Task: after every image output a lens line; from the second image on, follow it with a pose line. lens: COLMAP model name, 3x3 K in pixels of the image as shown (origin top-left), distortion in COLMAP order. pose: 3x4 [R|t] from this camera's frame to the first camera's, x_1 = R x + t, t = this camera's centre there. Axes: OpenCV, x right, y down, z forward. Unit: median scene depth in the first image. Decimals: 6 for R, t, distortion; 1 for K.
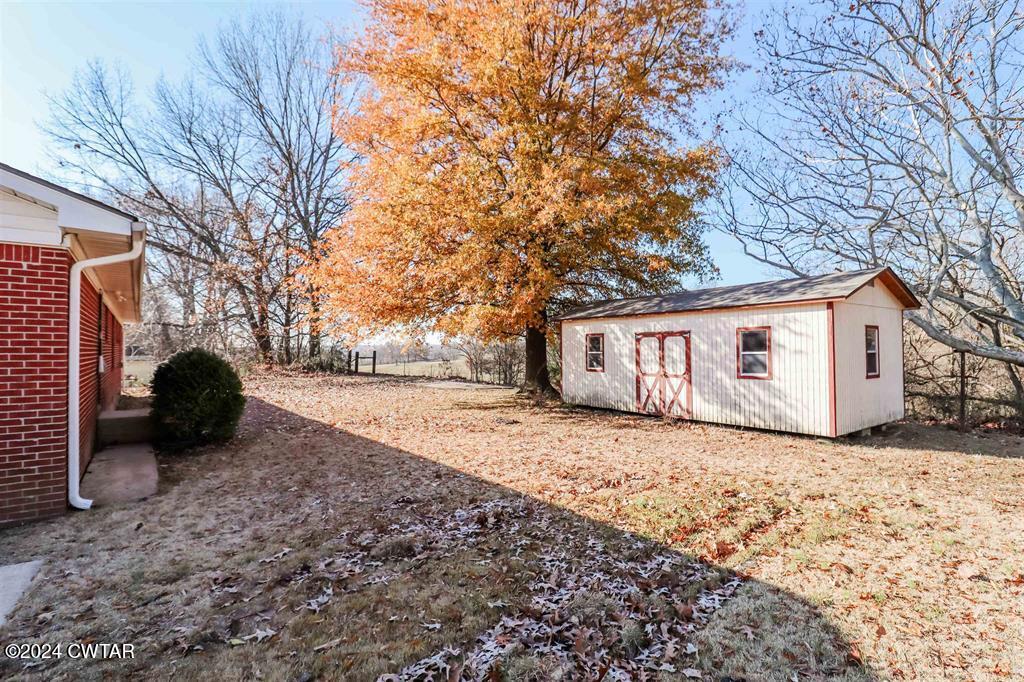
lens RADIAL K [[474.7, 0, 514.4], [0, 474.7, 343.2], [0, 0, 1]] dist [0.001886, -0.000126]
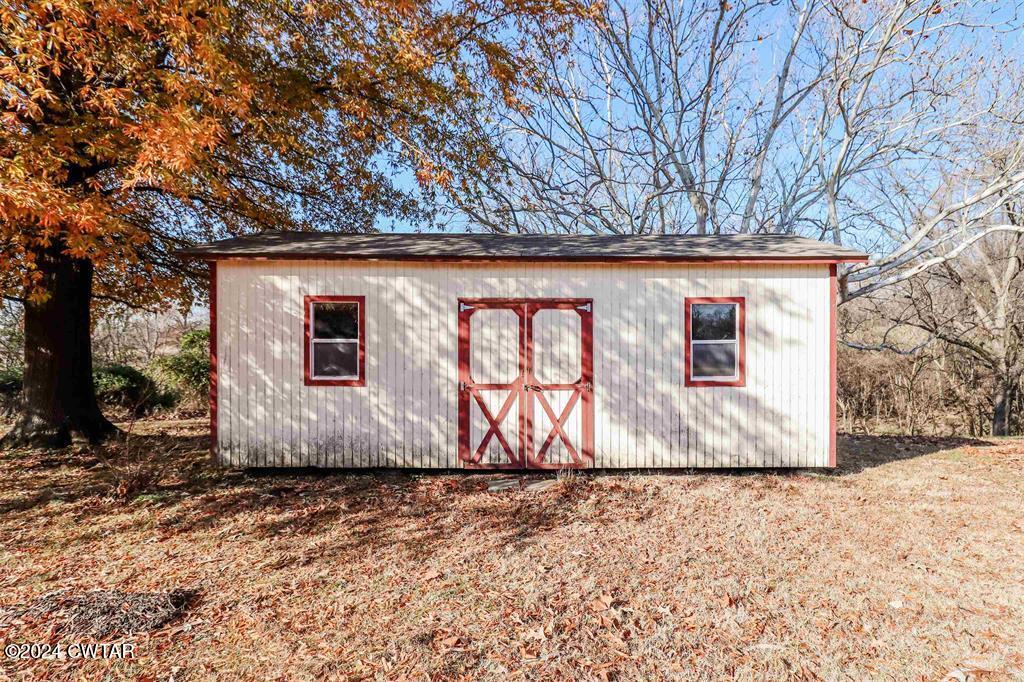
lens RADIAL K [[474.7, 0, 513.7], [0, 474.7, 342.8], [0, 0, 1]] dist [0.001886, -0.000126]
pose [[0.569623, -0.002603, 0.821902, -0.106391], [-0.017117, 0.999741, 0.015030, 0.014873], [-0.821728, -0.022630, 0.569431, 0.740293]]
